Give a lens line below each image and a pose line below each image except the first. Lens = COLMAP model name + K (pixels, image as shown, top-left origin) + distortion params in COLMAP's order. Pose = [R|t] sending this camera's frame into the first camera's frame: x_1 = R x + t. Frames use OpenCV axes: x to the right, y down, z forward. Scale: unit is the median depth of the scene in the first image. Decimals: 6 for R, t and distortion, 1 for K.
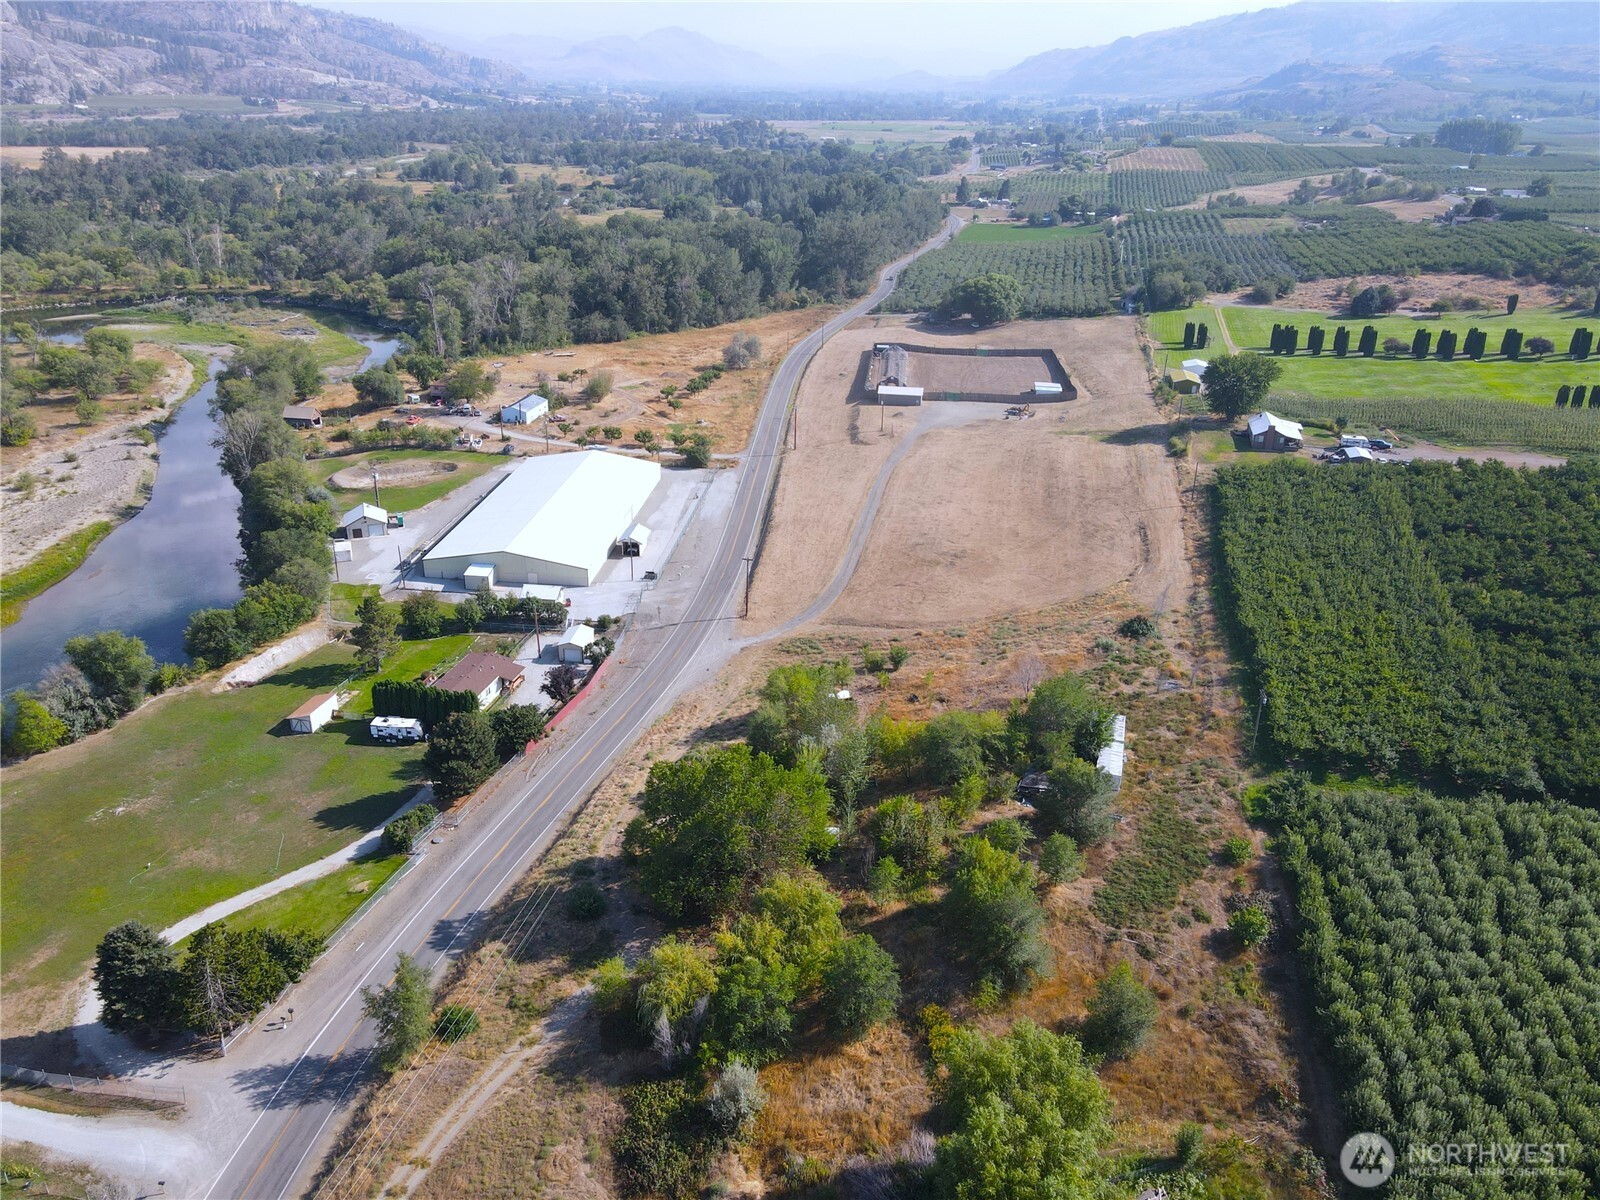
lens RADIAL K [[1175.7, 0, 796.8], [0, 1175.7, 593.5], [0, 0, 1]] dist [0.011045, 0.010770]
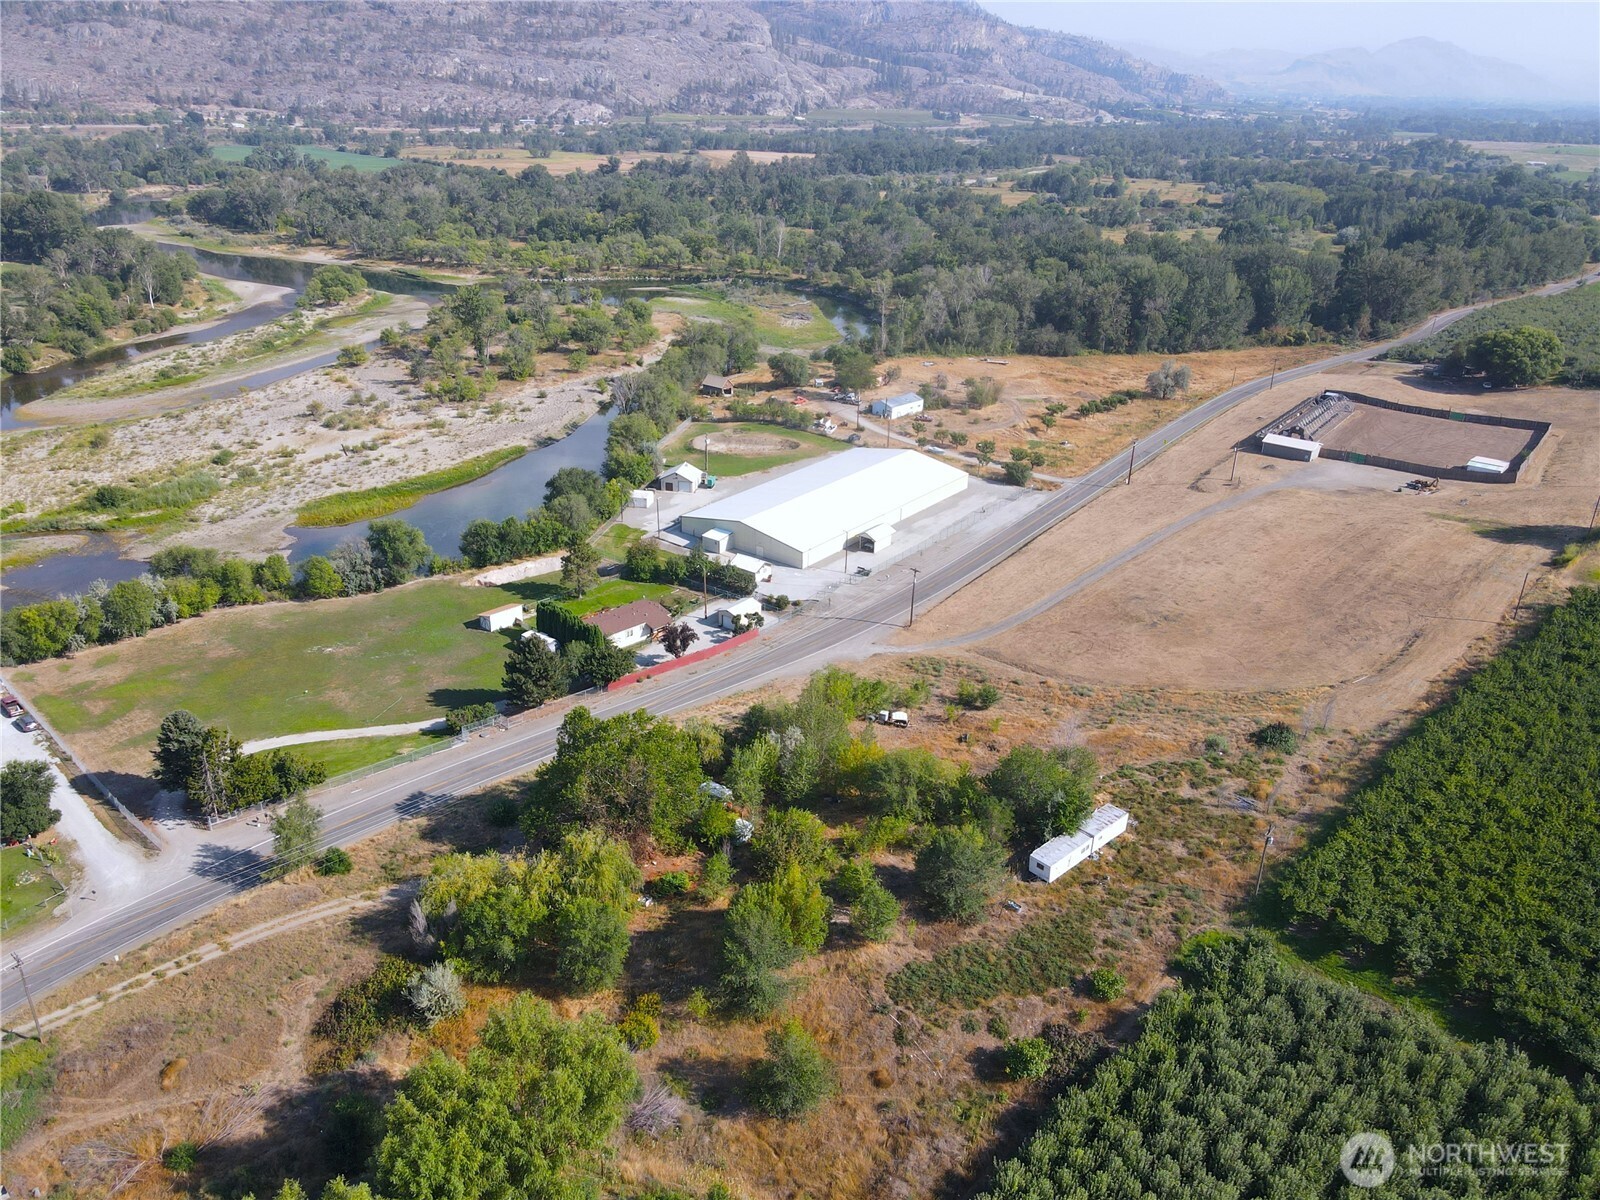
lens RADIAL K [[1175.7, 0, 796.8], [0, 1175.7, 593.5], [0, 0, 1]] dist [0.011045, 0.010770]
pose [[0.855020, 0.208260, -0.474940, 0.274462], [-0.213648, 0.975949, 0.043328, -0.024790], [0.472541, 0.064424, 0.878951, 0.064165]]
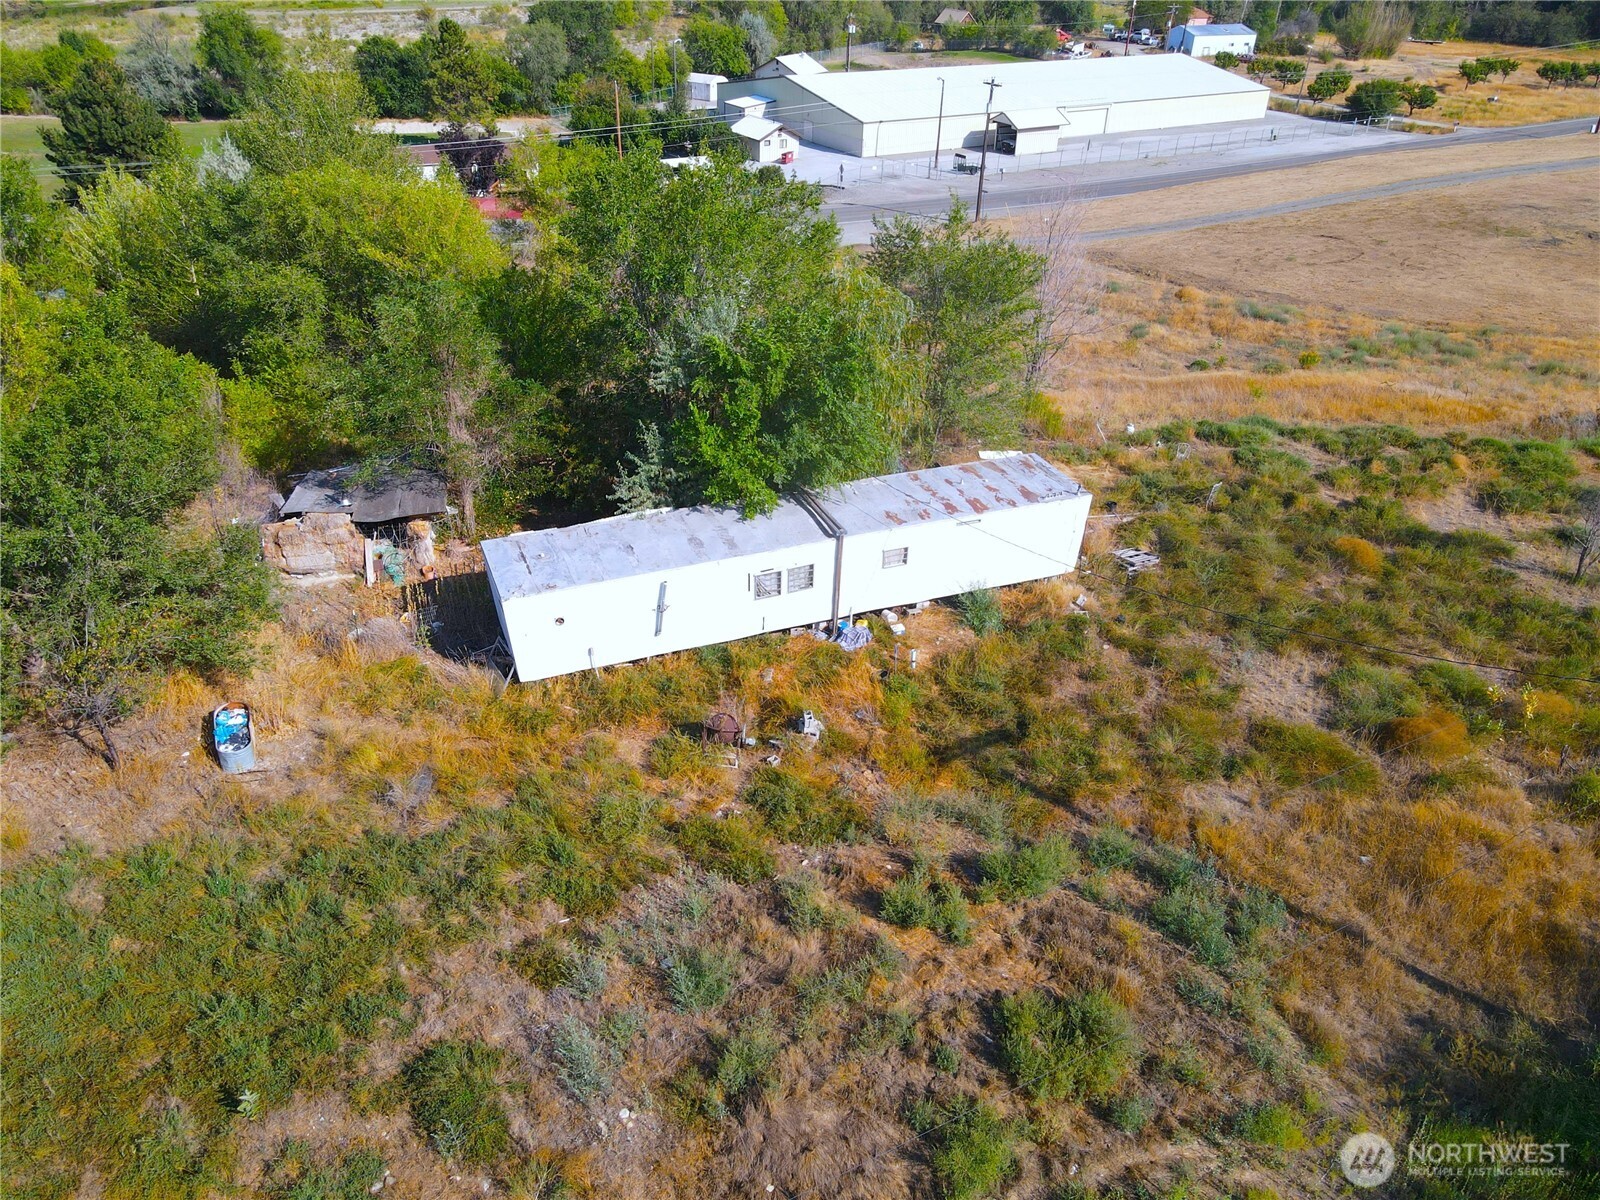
lens RADIAL K [[1175.7, 0, 796.8], [0, 1175.7, 593.5], [0, 0, 1]] dist [0.011045, 0.010770]
pose [[0.615933, 0.398570, -0.679536, 0.236400], [-0.333052, 0.913441, 0.233884, 0.054593], [0.713935, 0.082264, 0.695363, 0.507368]]
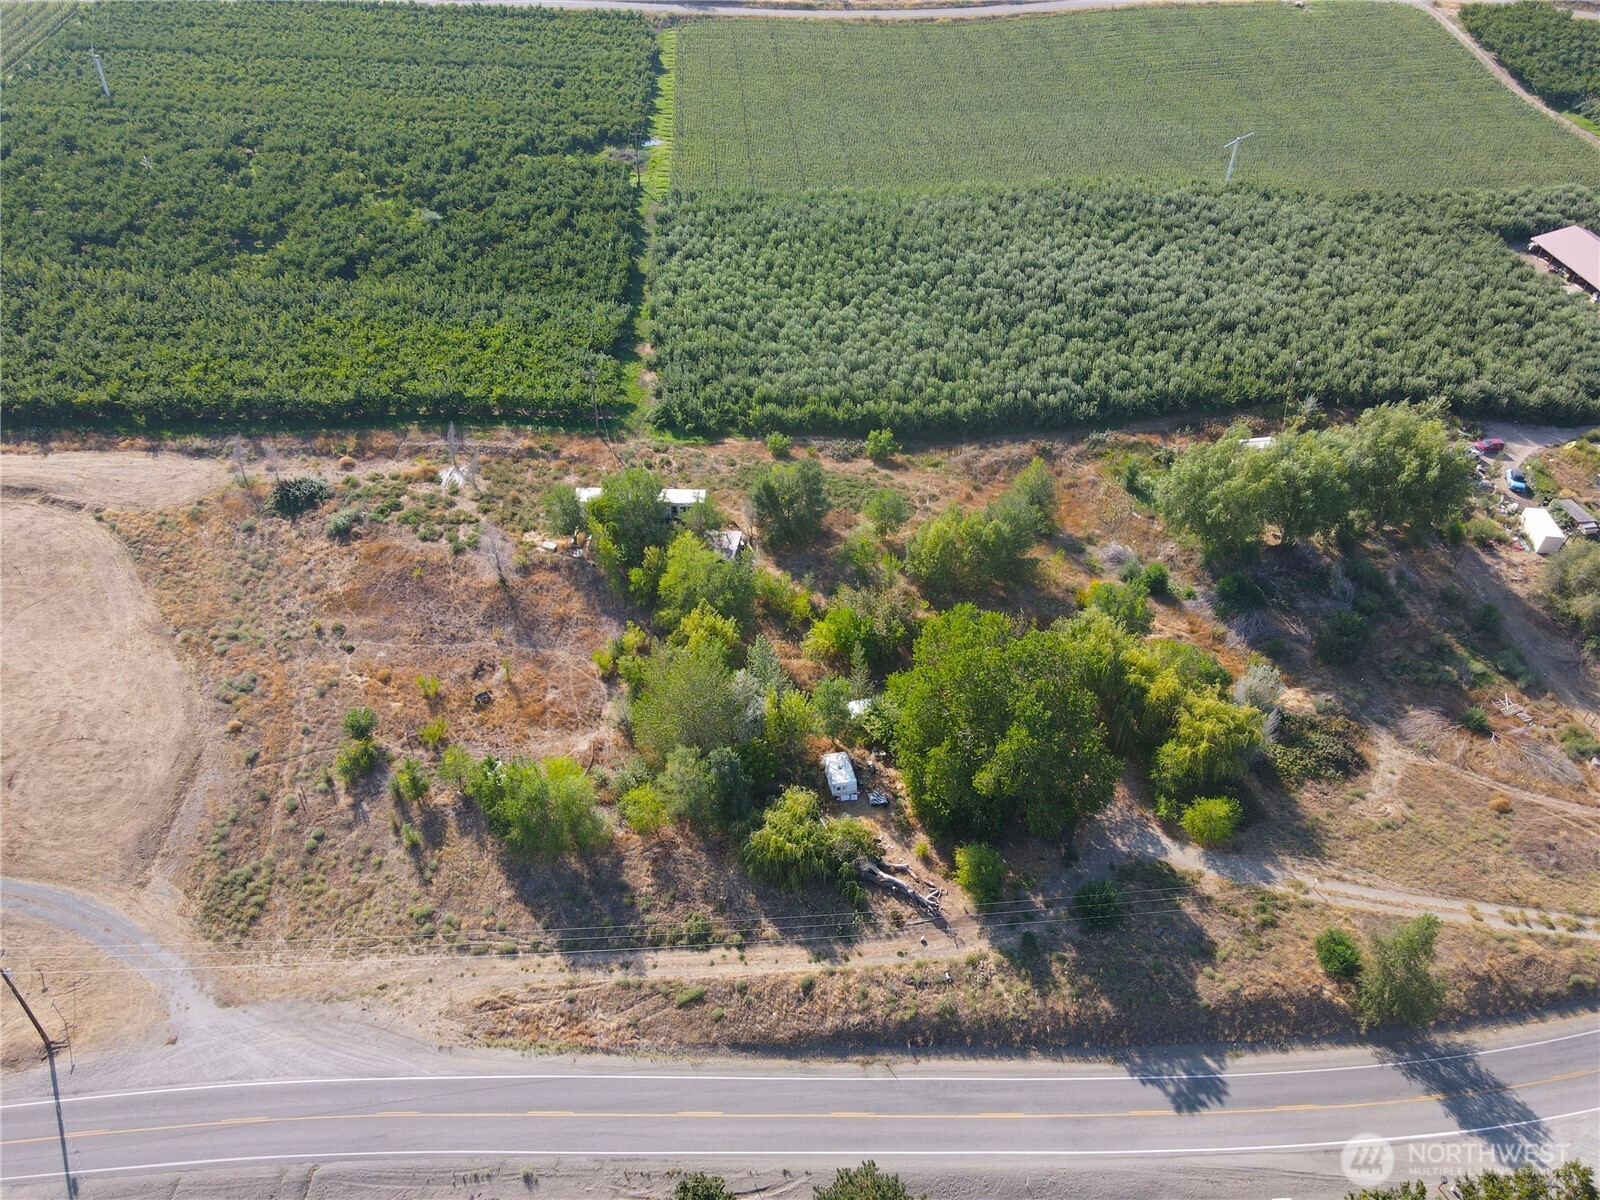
lens RADIAL K [[1160.3, 0, 787.5], [0, 1160.3, 599.4], [0, 0, 1]] dist [0.003782, 0.002876]
pose [[-0.286177, -0.628760, 0.723024, -0.273737], [0.368010, 0.624583, 0.688814, -0.235345], [-0.884687, 0.463202, 0.052649, 0.520469]]
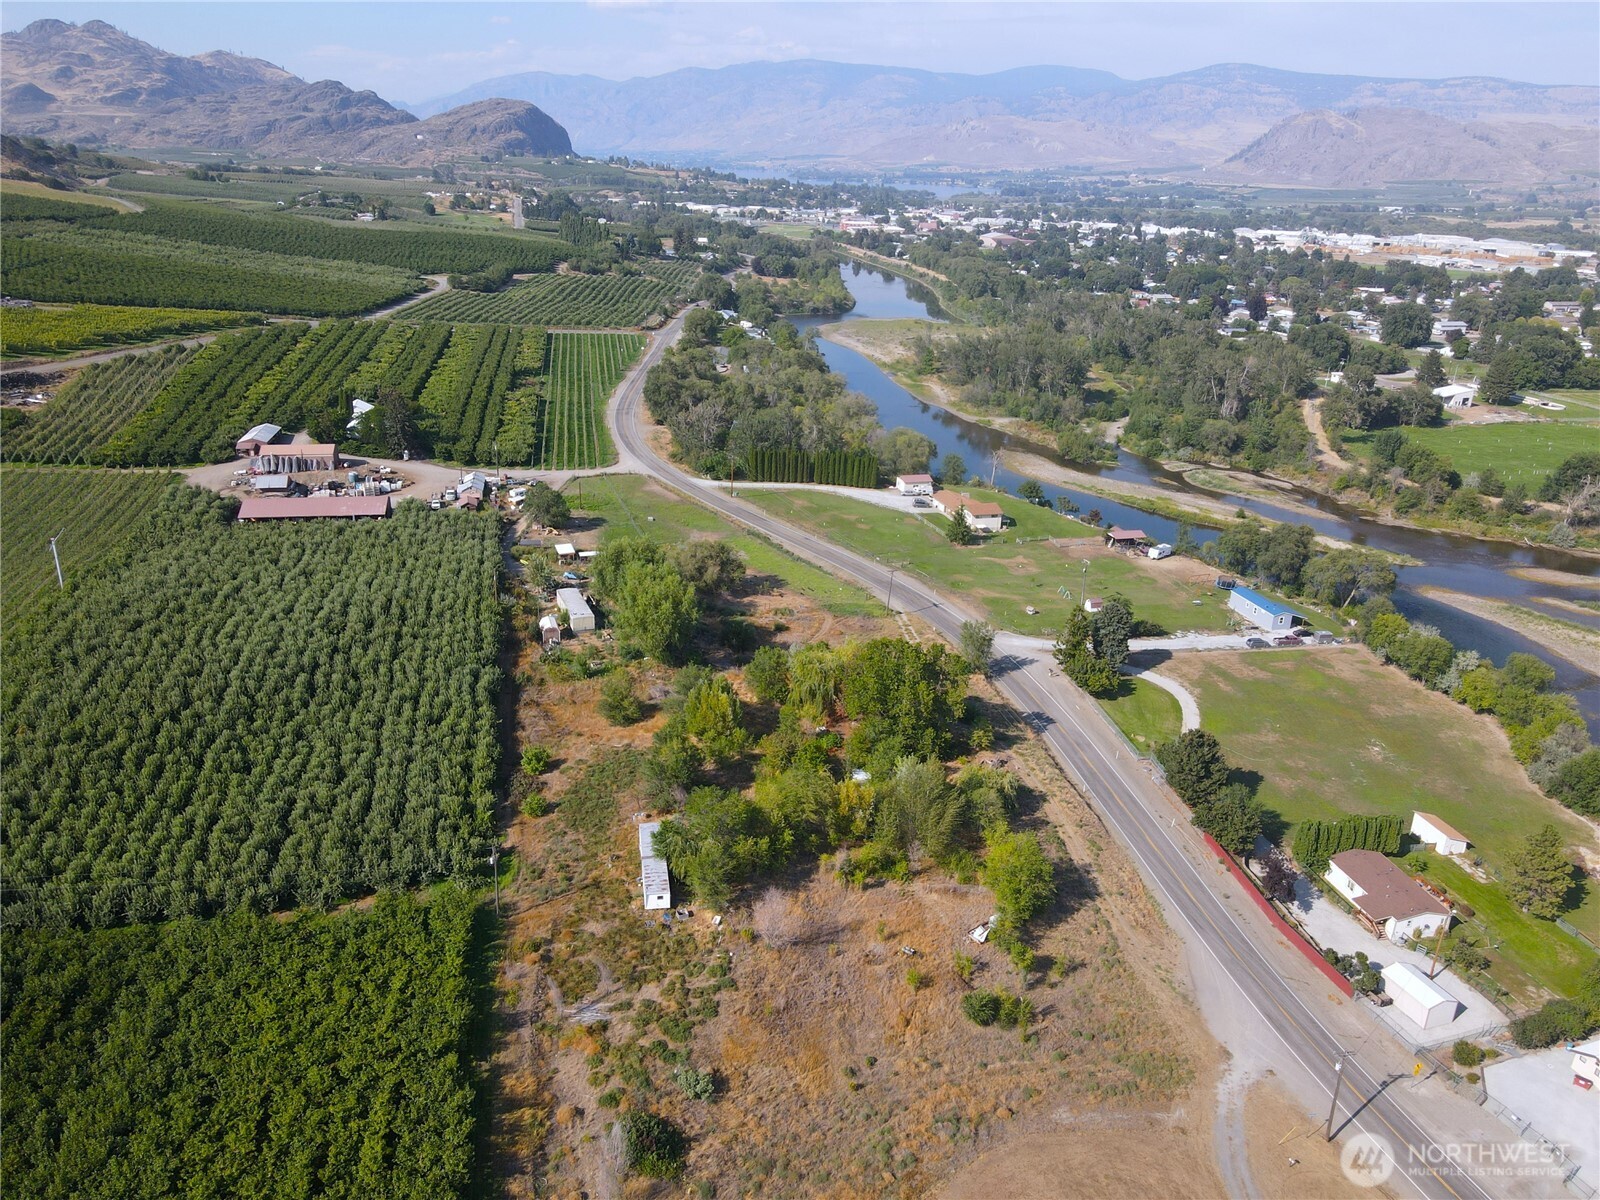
lens RADIAL K [[1179.2, 0, 793.7], [0, 1179.2, 602.4], [0, 0, 1]] dist [-0.004544, 0.041674]
pose [[-0.901907, 0.106047, -0.418710, 0.313902], [-0.221014, 0.719568, 0.658312, -0.382557], [0.371102, 0.686277, -0.625545, 0.869490]]
